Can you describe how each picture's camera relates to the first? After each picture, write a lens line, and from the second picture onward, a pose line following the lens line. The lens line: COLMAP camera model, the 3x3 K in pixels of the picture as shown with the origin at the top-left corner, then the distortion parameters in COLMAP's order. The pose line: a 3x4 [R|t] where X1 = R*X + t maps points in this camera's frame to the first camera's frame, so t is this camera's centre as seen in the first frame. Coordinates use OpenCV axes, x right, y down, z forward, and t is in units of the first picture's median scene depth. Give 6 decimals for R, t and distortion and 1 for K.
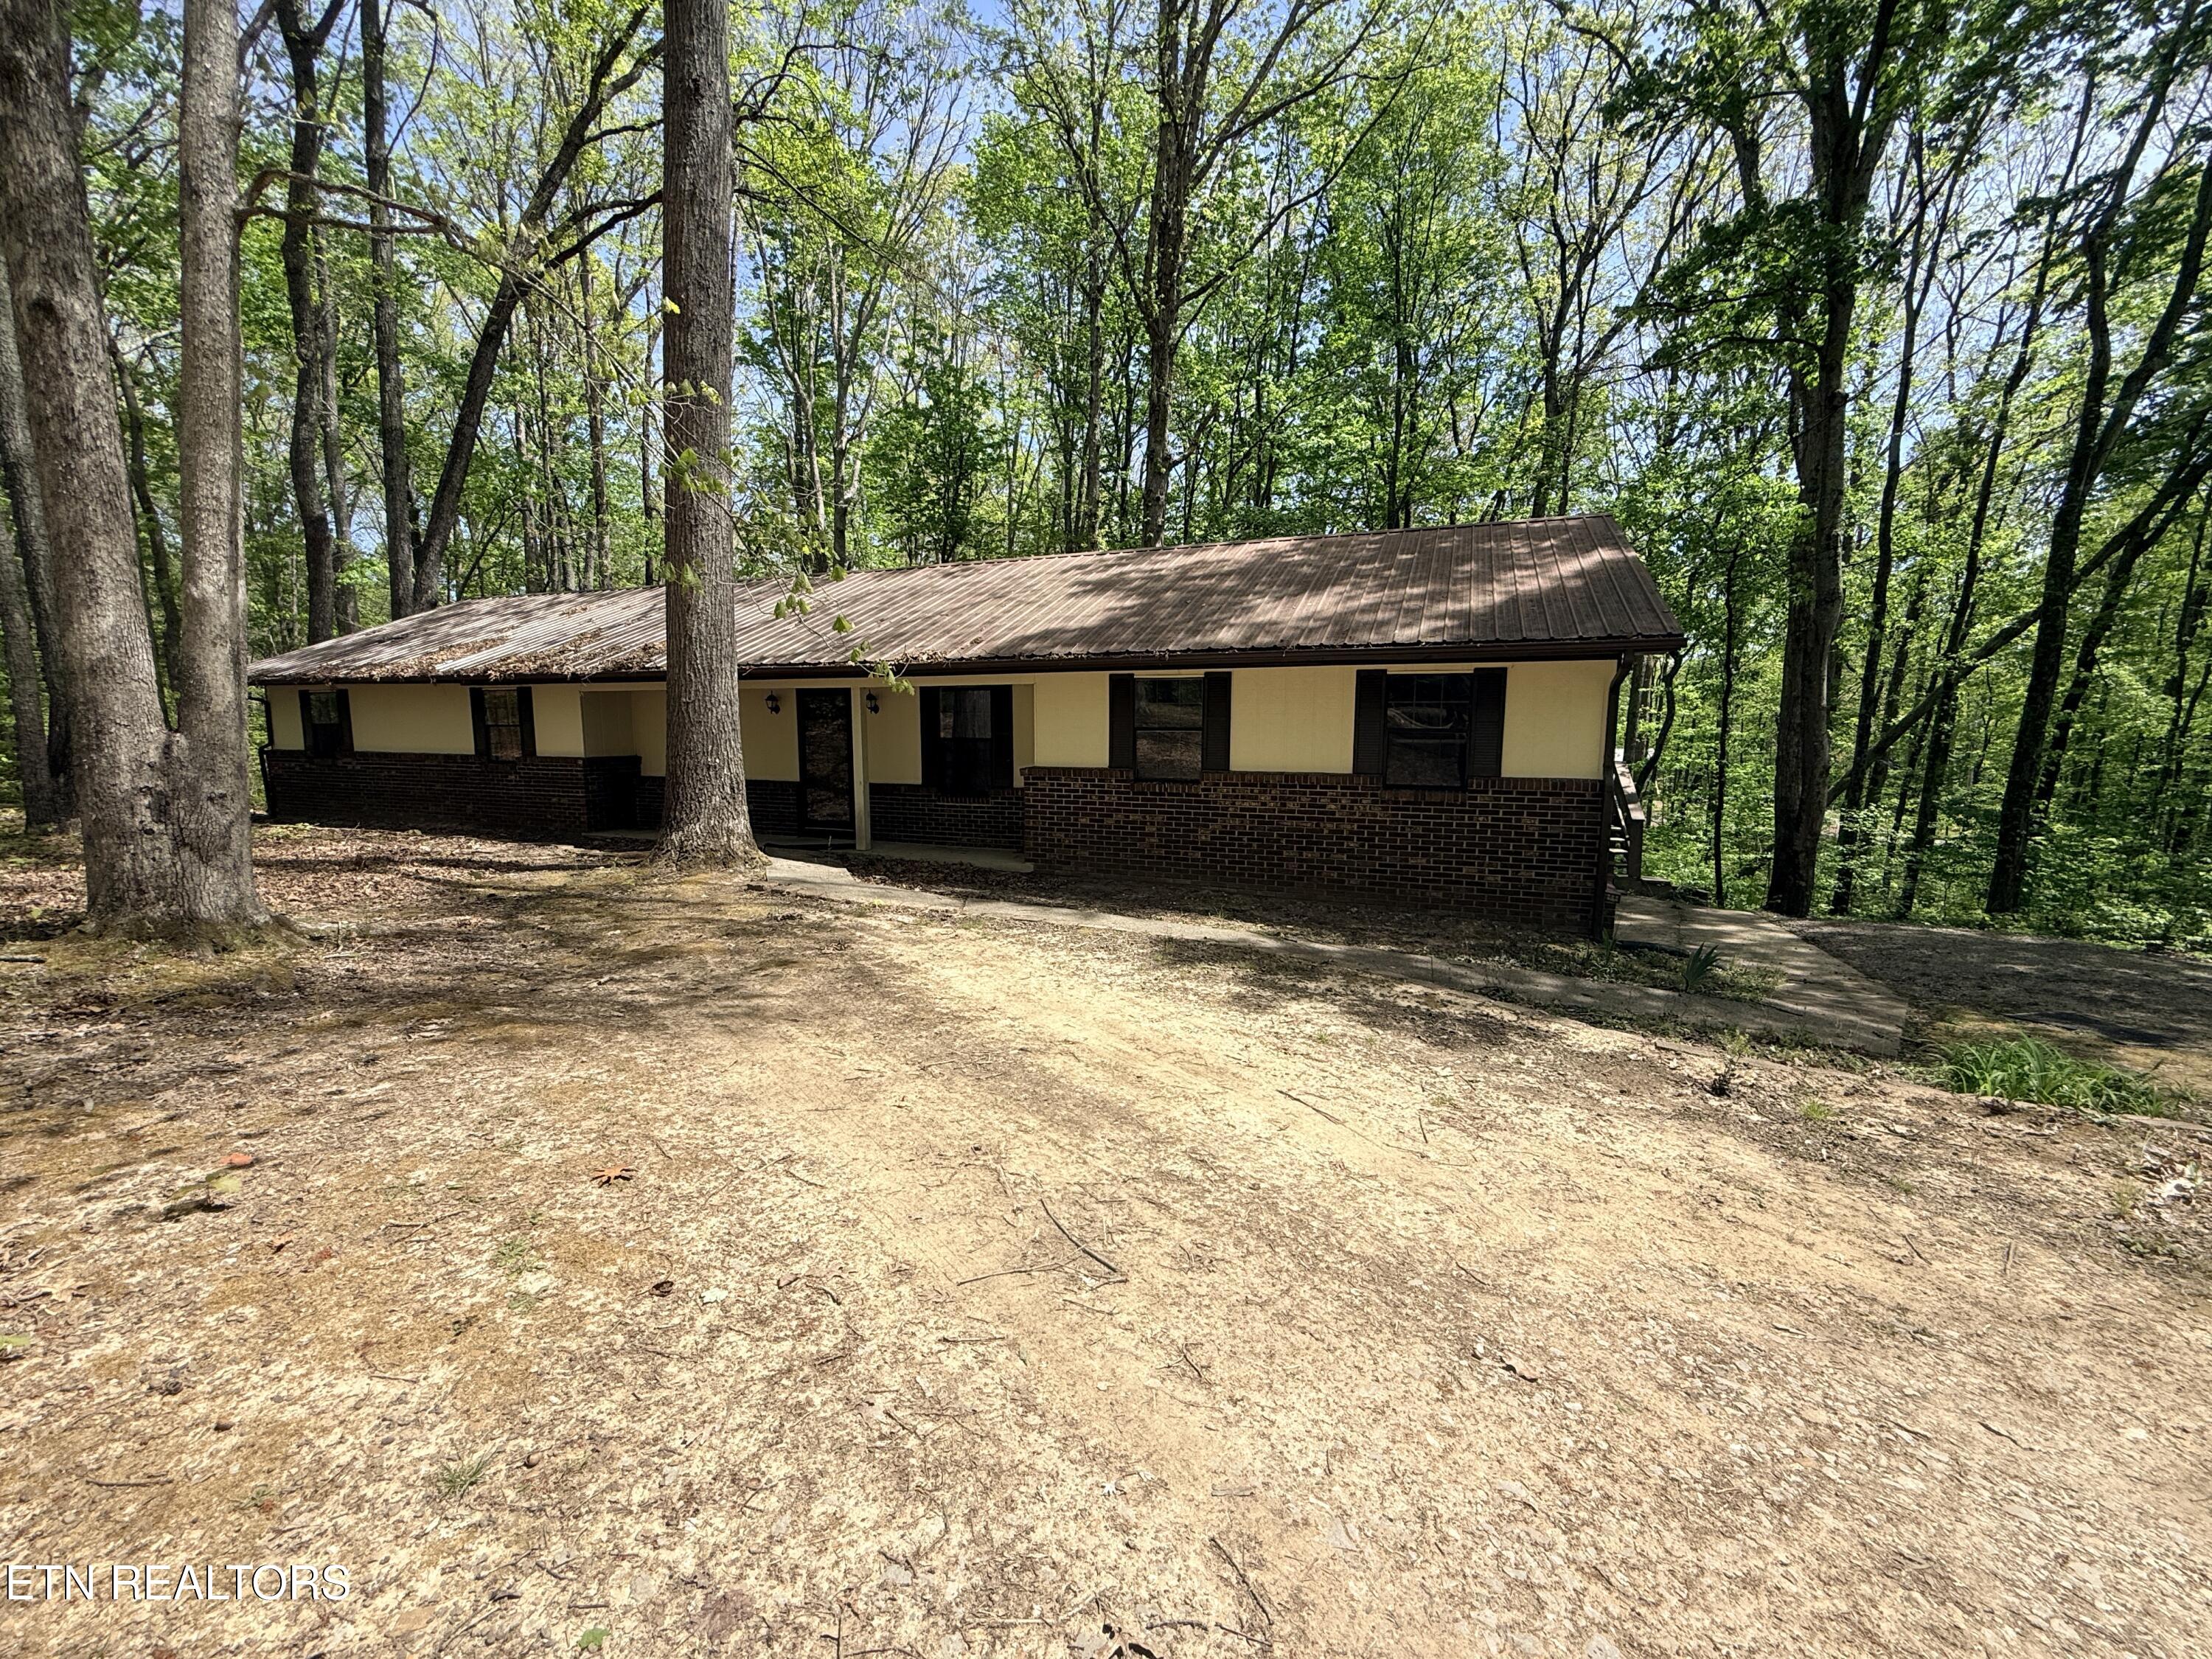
lens RADIAL K [[891.0, 0, 1097.1], [0, 891.0, 838.0], [0, 0, 1]] dist [0.002991, 0.000234]
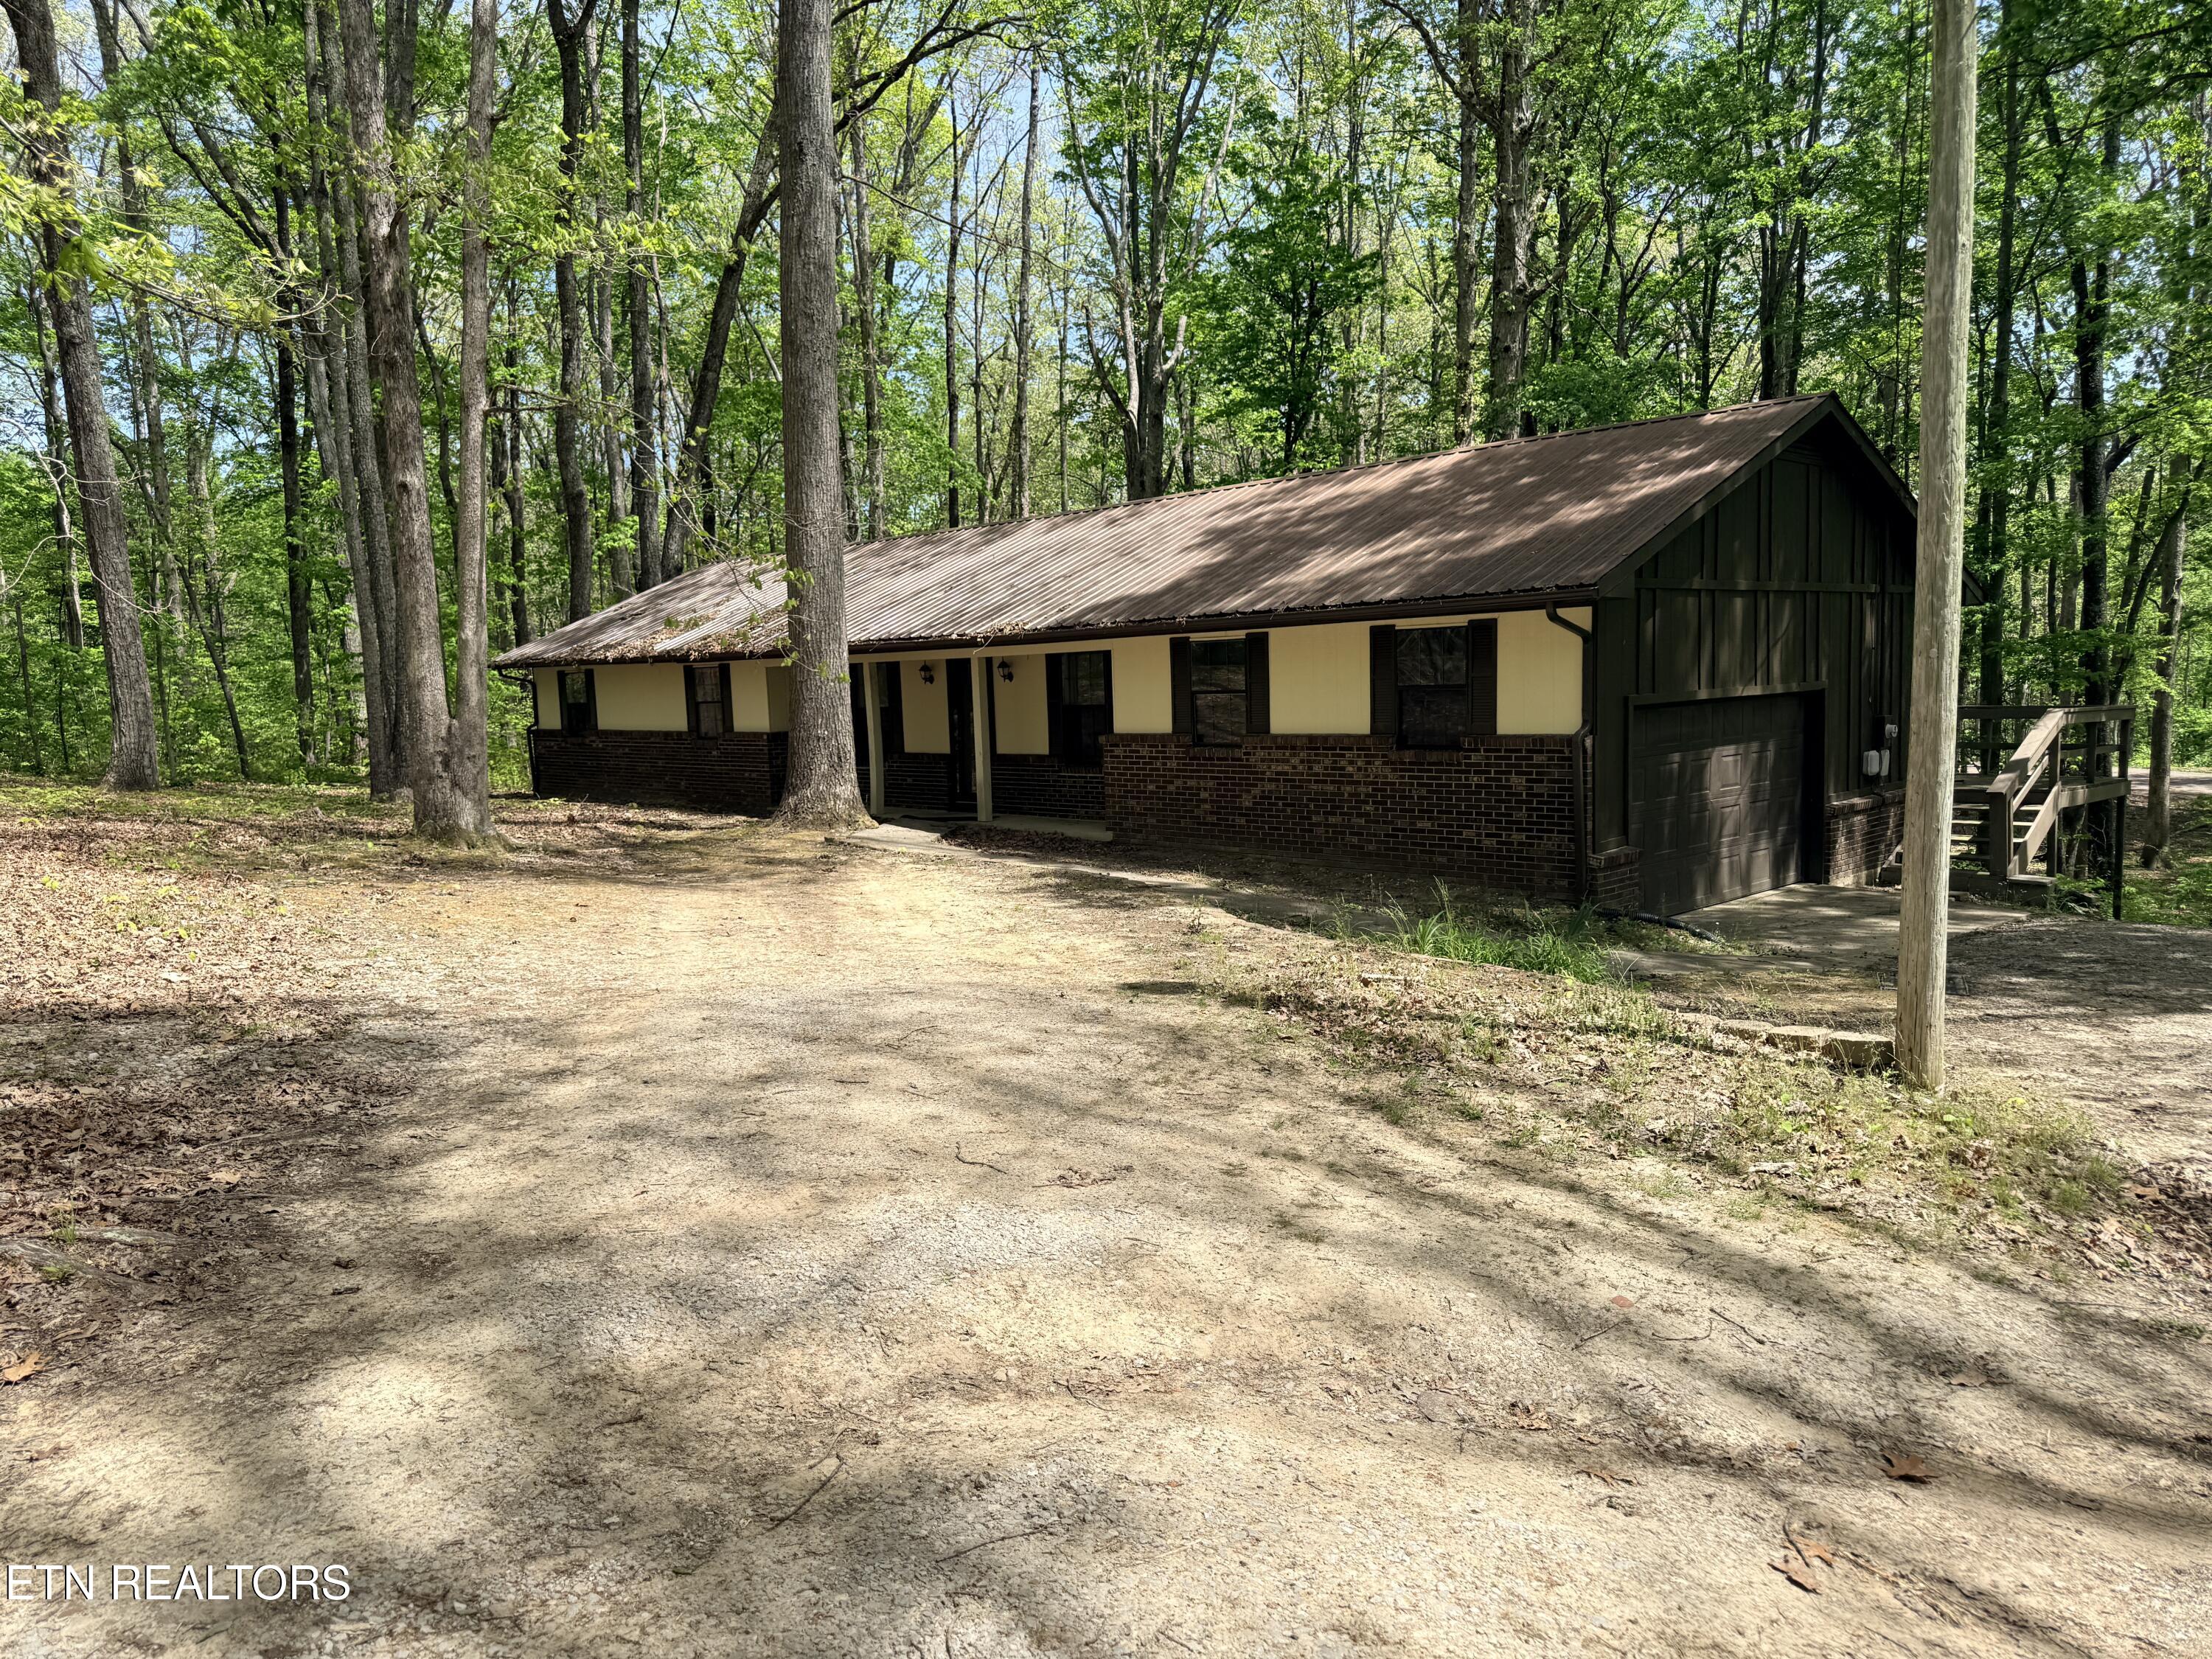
lens RADIAL K [[1588.2, 0, 1082.7], [0, 1588.2, 844.0], [0, 0, 1]] dist [0.041064, -0.042333]
pose [[0.906012, 0.012752, -0.423060, 0.634361], [-0.019511, 0.999742, -0.011649, 0.062143], [0.422803, 0.018809, 0.906027, -0.586650]]
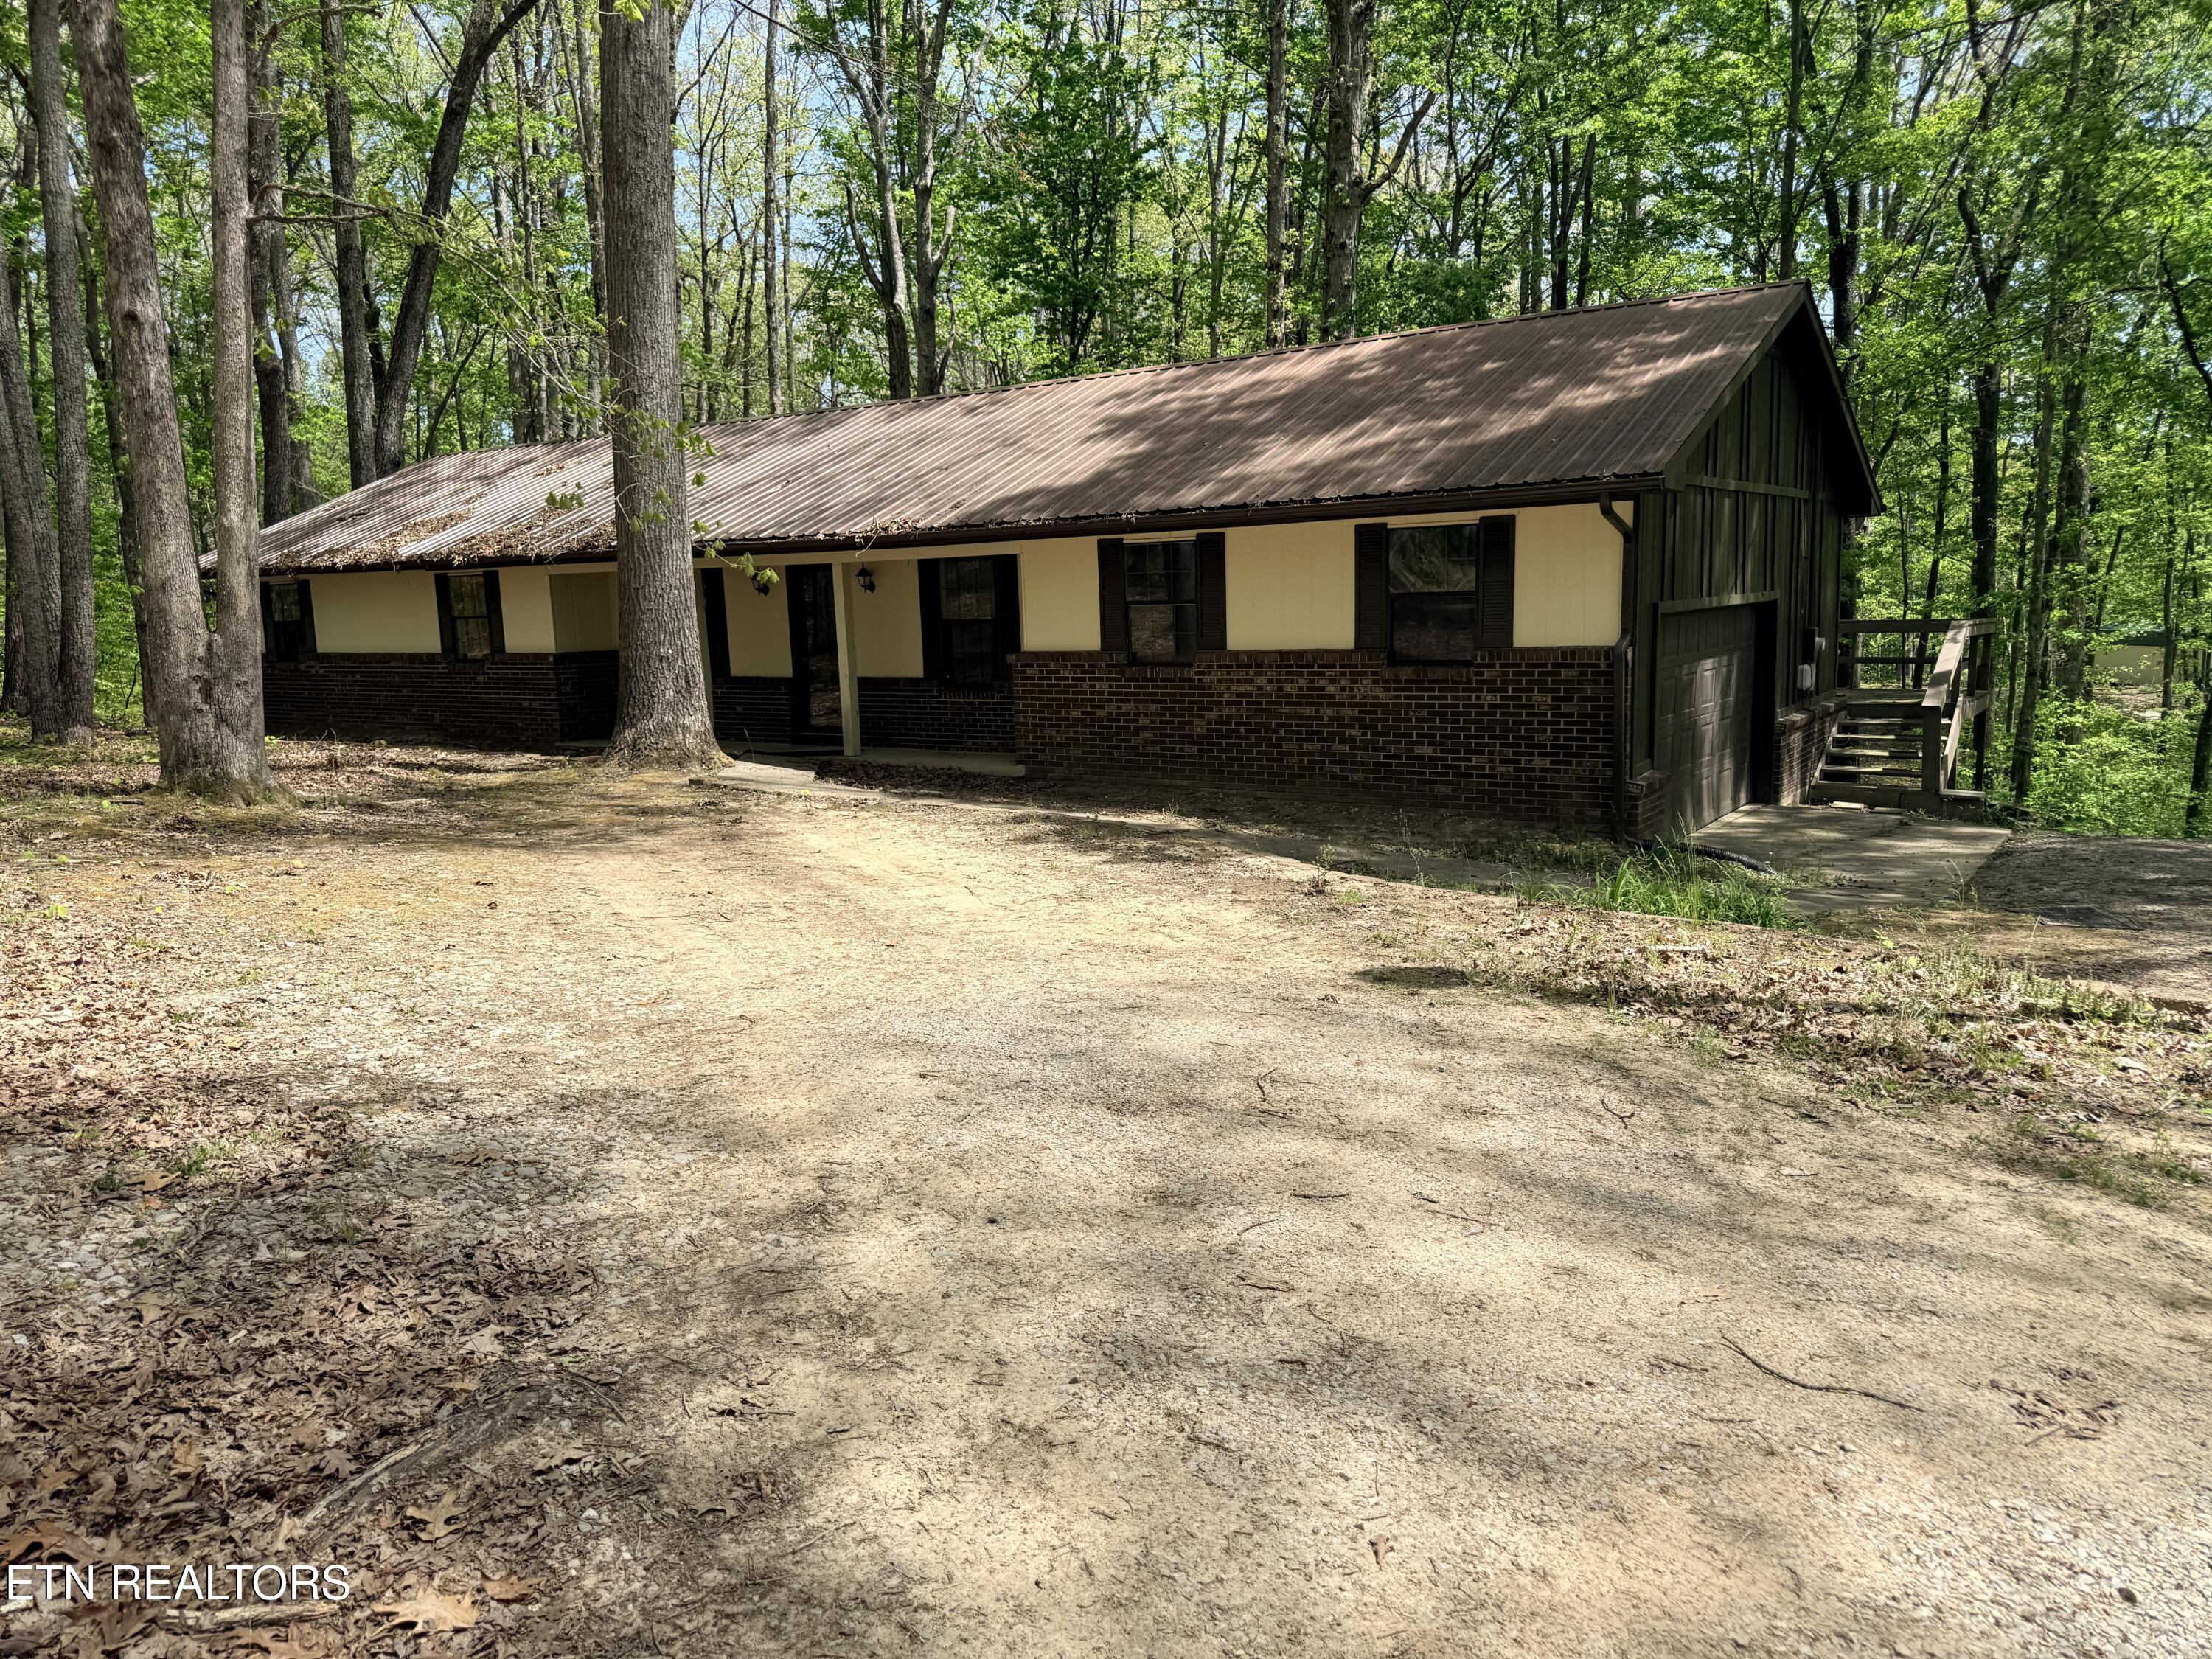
lens RADIAL K [[1588.2, 0, 1108.6], [0, 1588.2, 820.6], [0, 0, 1]] dist [0.041064, -0.042333]
pose [[0.974575, 0.000282, -0.224062, 0.344116], [0.003897, 0.999827, 0.018209, 0.053536], [0.224028, -0.018619, 0.974405, -0.448700]]
